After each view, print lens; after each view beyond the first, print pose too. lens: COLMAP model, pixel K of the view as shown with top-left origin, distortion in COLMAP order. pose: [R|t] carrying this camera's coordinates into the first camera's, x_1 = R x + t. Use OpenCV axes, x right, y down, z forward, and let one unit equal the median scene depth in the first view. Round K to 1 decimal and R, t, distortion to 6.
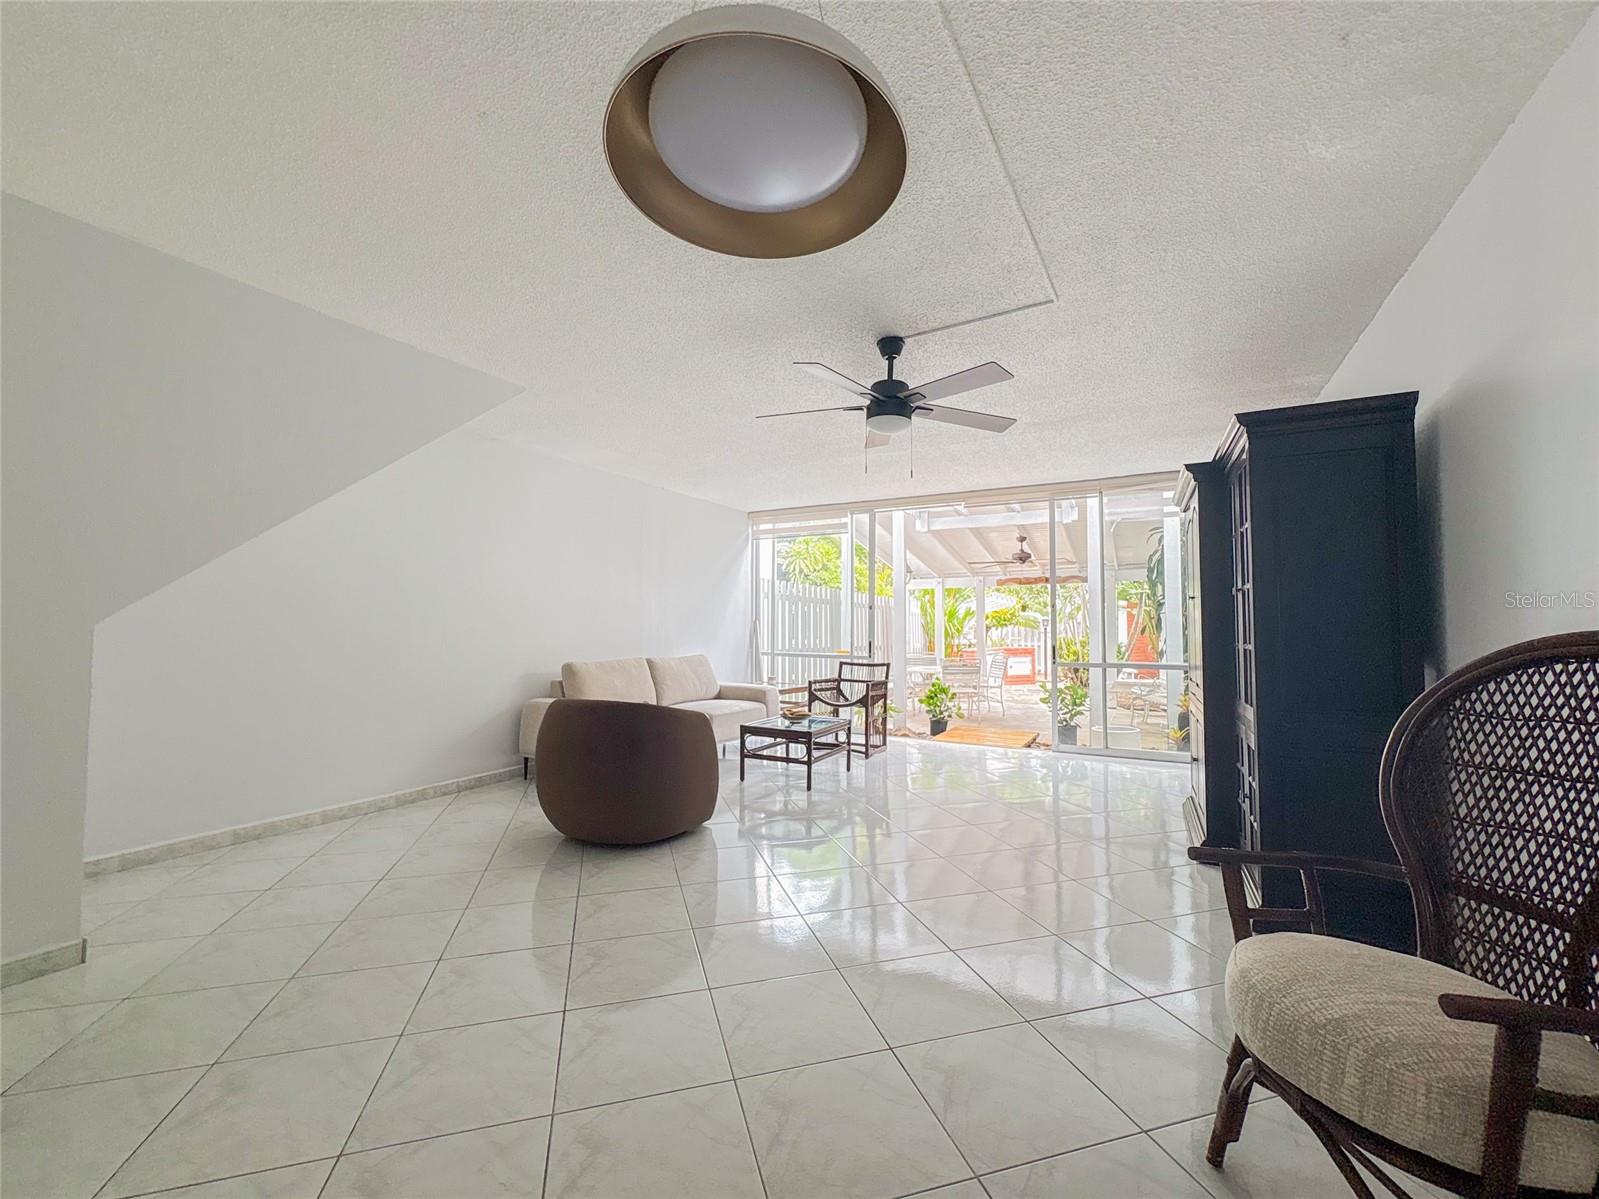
lens RADIAL K [[656.7, 0, 802.3], [0, 656.7, 592.4], [0, 0, 1]] dist [-0.004536, 0.000998]
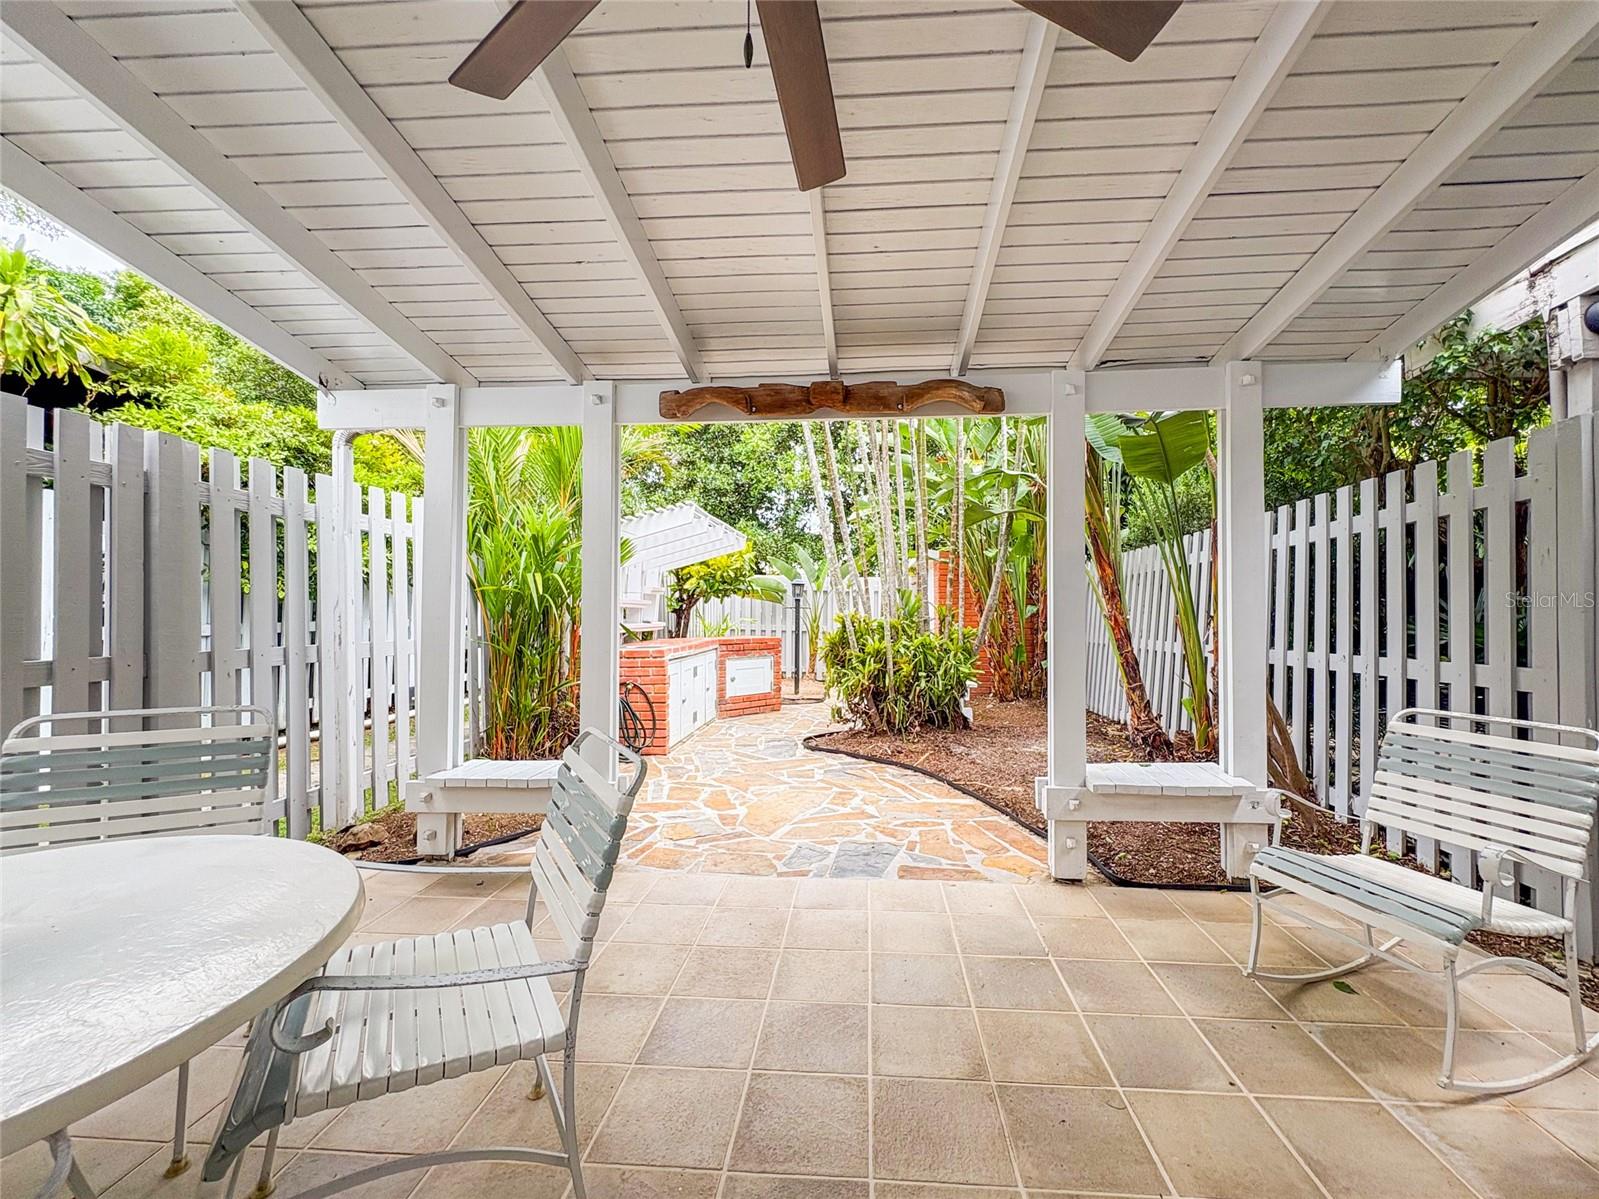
lens RADIAL K [[656.7, 0, 855.7], [0, 656.7, 579.5], [0, 0, 1]] dist [-0.004536, 0.000998]
pose [[0.891005, 0.023724, 0.453373, 0.384253], [-0.029793, 0.999537, 0.006249, 0.076023], [-0.453015, -0.019075, 0.891299, 1.144484]]
